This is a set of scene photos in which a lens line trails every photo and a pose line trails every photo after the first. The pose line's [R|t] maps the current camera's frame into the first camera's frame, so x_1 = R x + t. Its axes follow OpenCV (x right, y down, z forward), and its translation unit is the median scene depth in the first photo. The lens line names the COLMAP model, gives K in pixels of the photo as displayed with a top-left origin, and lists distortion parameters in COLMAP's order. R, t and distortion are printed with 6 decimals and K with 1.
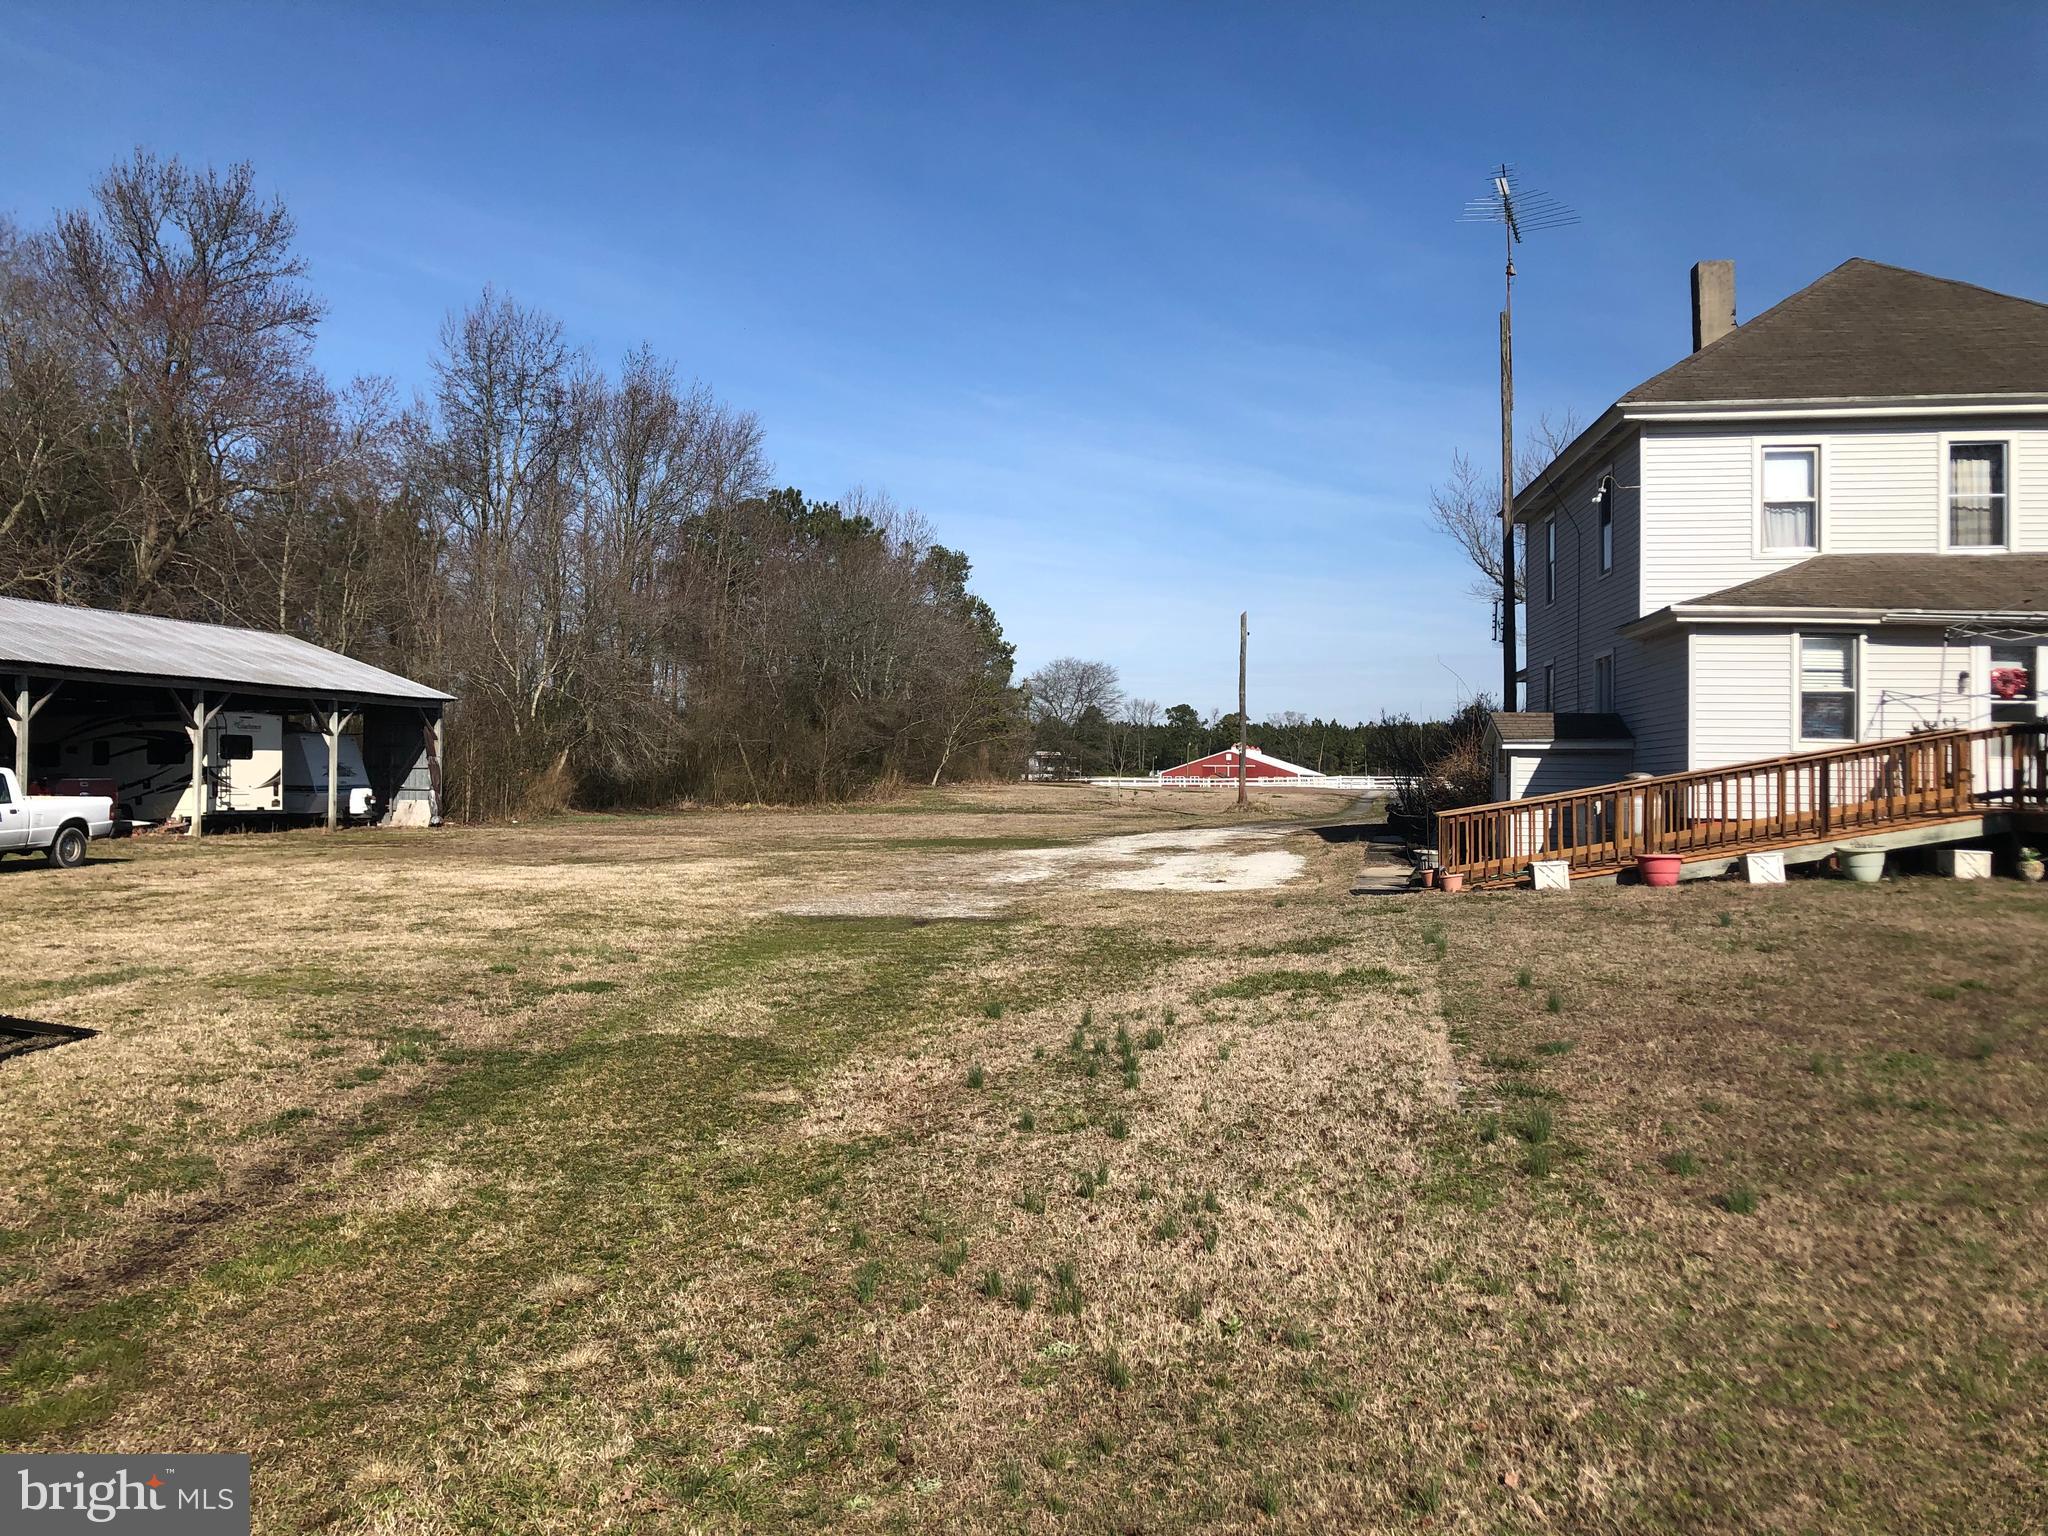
lens RADIAL K [[1635.9, 0, 1008.0], [0, 1635.9, 755.9], [0, 0, 1]] dist [0.025558, -0.041878]
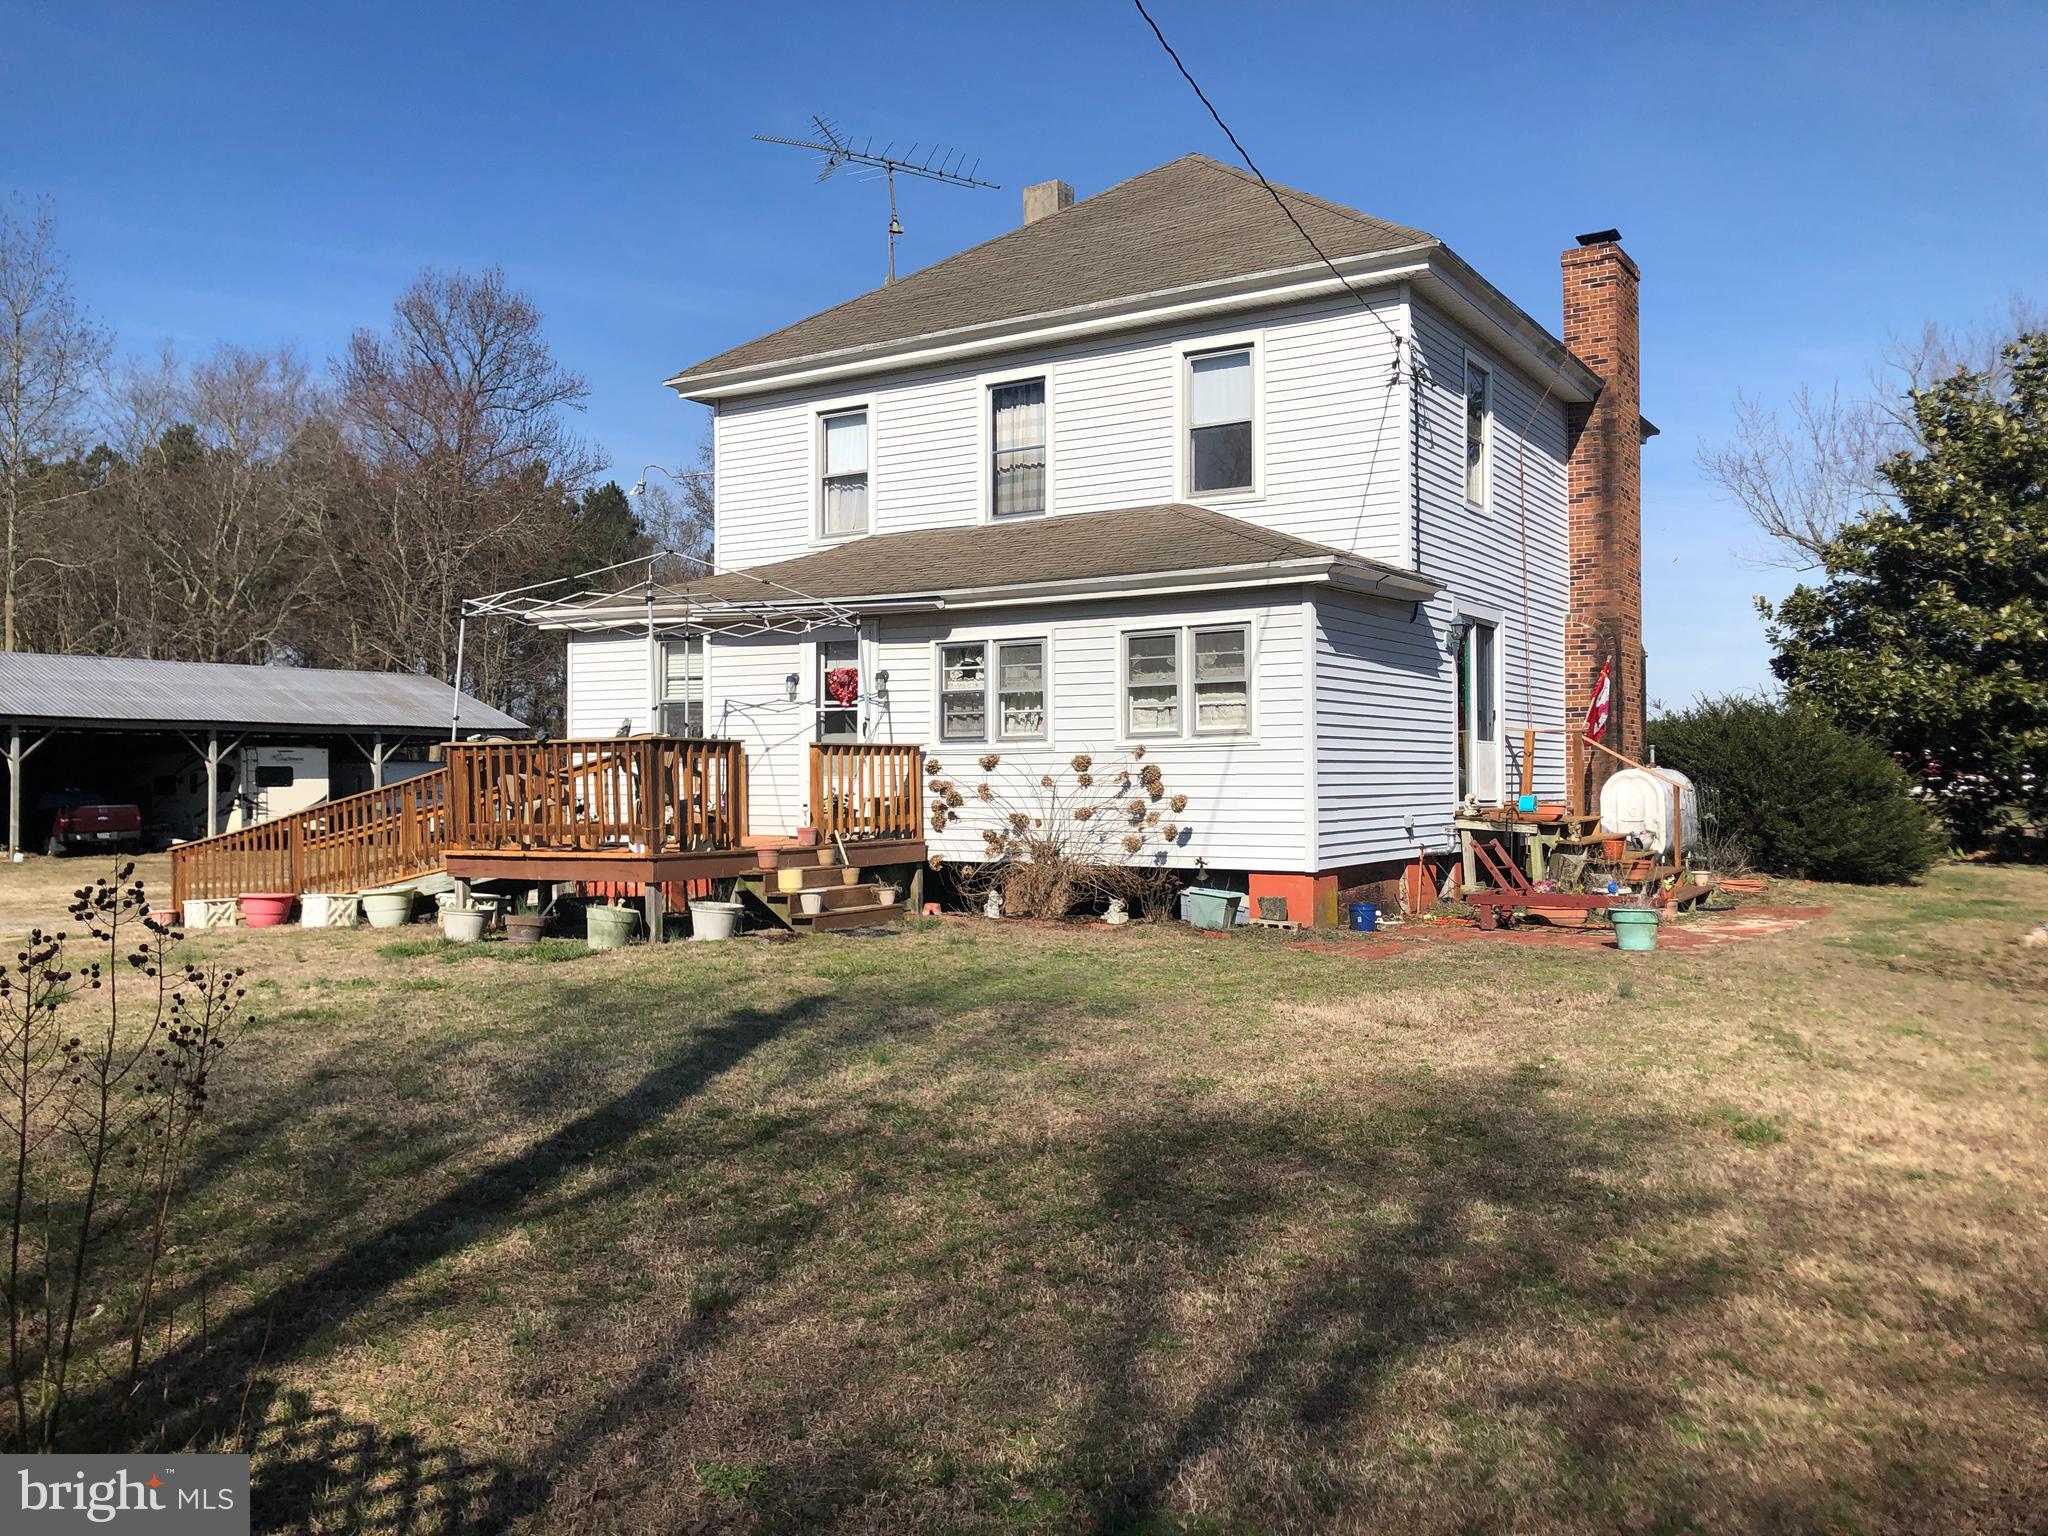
lens RADIAL K [[1635.9, 0, 1020.7], [0, 1635.9, 770.8], [0, 0, 1]] dist [0.025558, -0.041878]
pose [[0.906905, -0.018596, -0.420924, 0.586668], [0.021742, 0.999760, 0.002677, -0.000986], [0.420773, -0.011579, 0.907092, 0.168847]]
